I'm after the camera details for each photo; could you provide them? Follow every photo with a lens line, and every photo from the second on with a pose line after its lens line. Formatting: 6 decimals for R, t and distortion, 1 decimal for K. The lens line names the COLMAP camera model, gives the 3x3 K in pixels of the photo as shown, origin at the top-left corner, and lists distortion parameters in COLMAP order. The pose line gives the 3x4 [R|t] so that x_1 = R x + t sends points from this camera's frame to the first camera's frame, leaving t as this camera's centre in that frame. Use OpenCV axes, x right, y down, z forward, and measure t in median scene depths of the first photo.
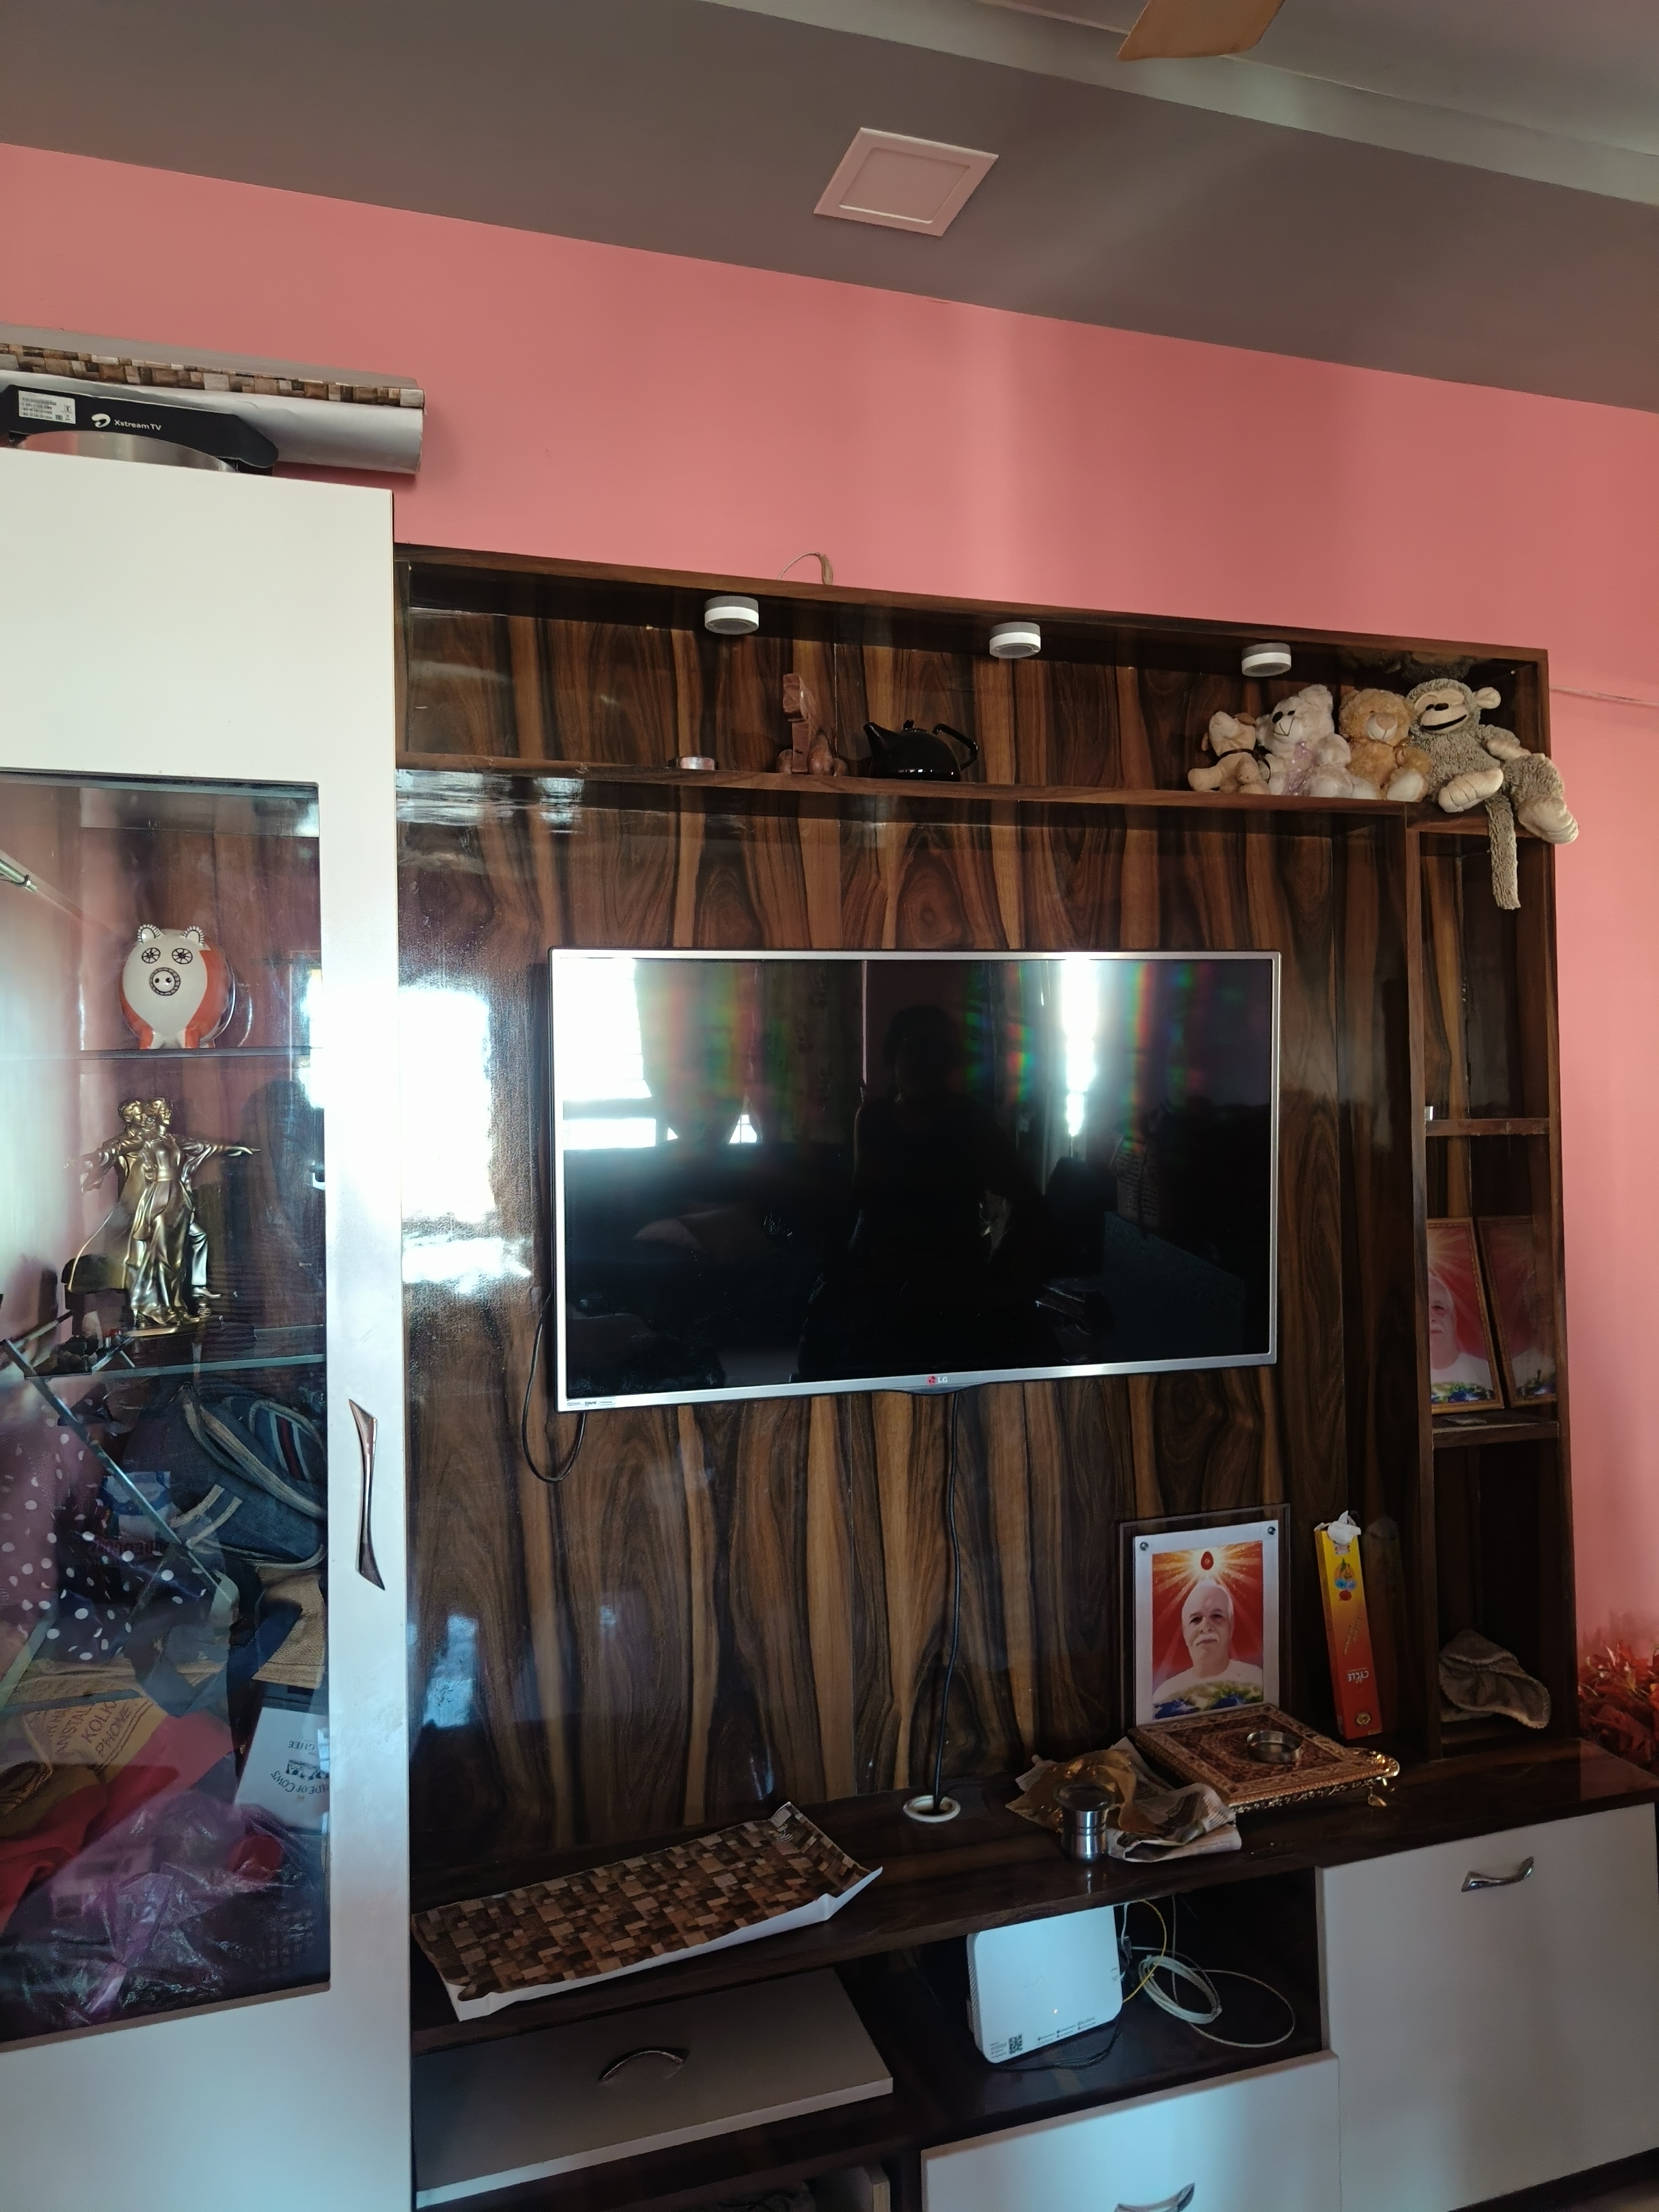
lens RADIAL K [[1454.8, 0, 830.5], [0, 1454.8, 1110.5], [0, 0, 1]] dist [-0.006825, -0.000514]
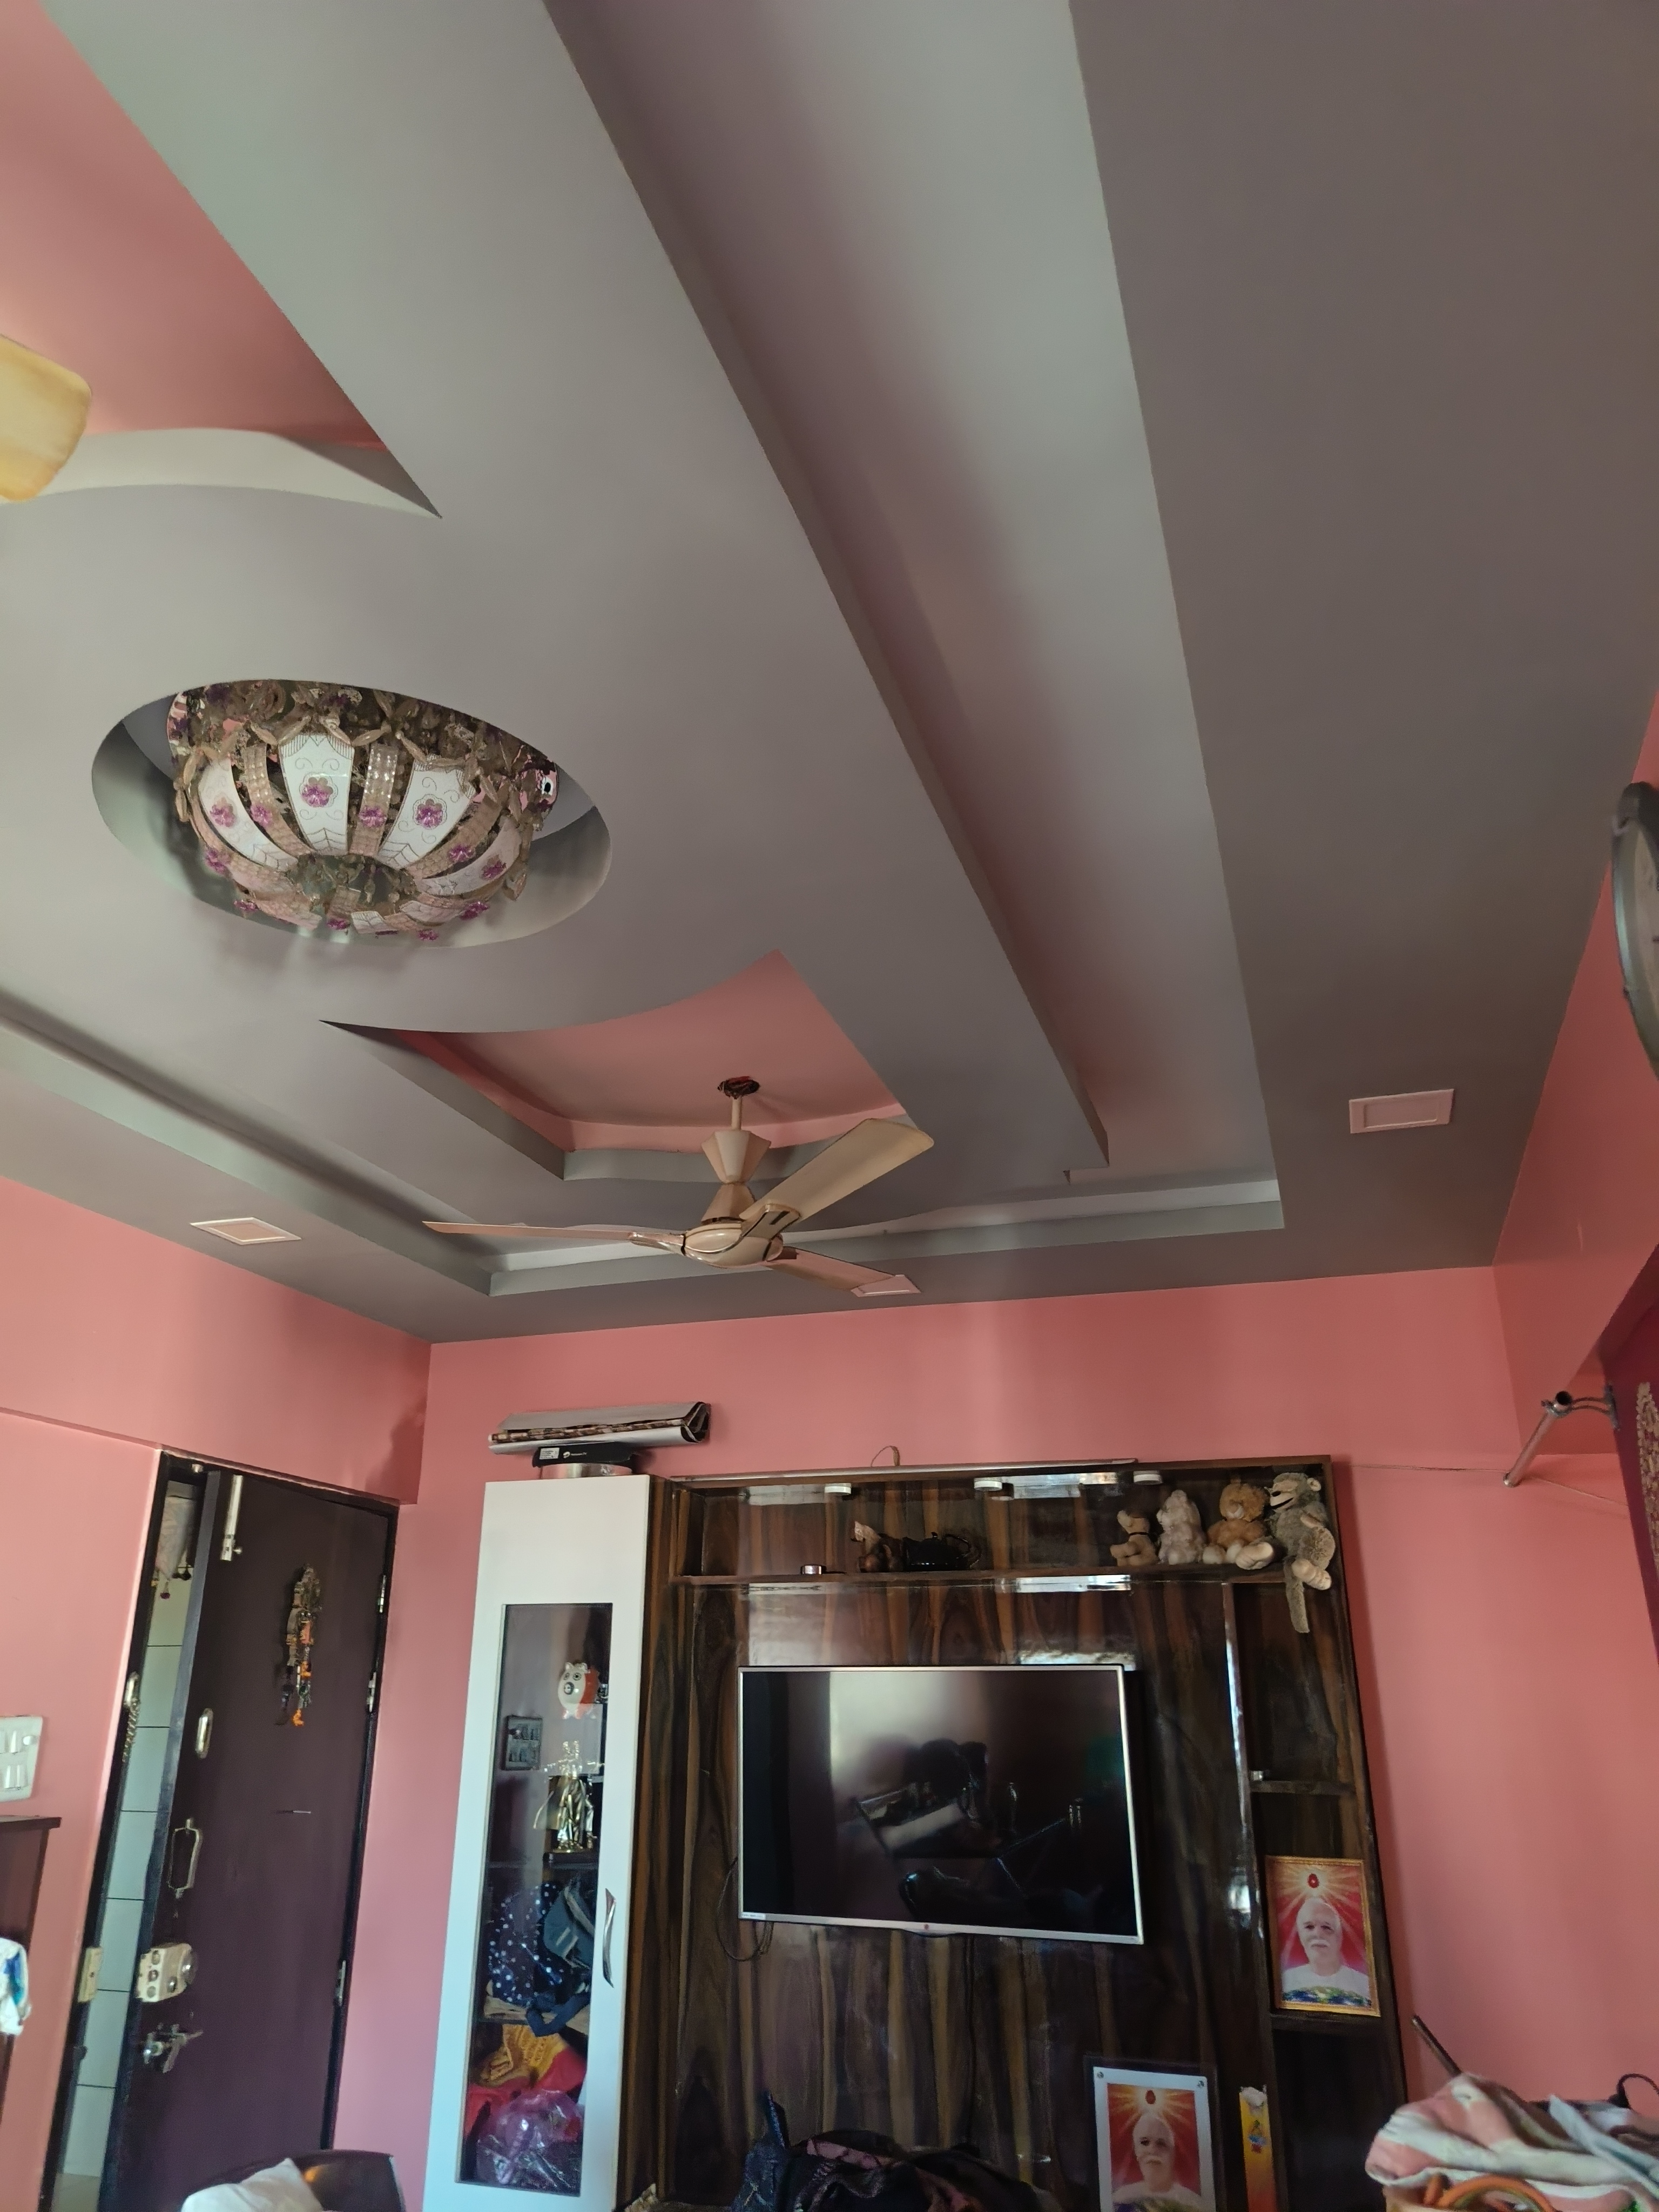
lens RADIAL K [[1513.8, 0, 833.5], [0, 1513.8, 1131.4], [0, 0, 1]] dist [0.002619, 0.005153]
pose [[0.805758, -0.182884, -0.563301, 1.055772], [-0.024910, 0.939821, -0.340758, -0.079787], [0.591721, 0.288601, 0.752712, -0.639134]]
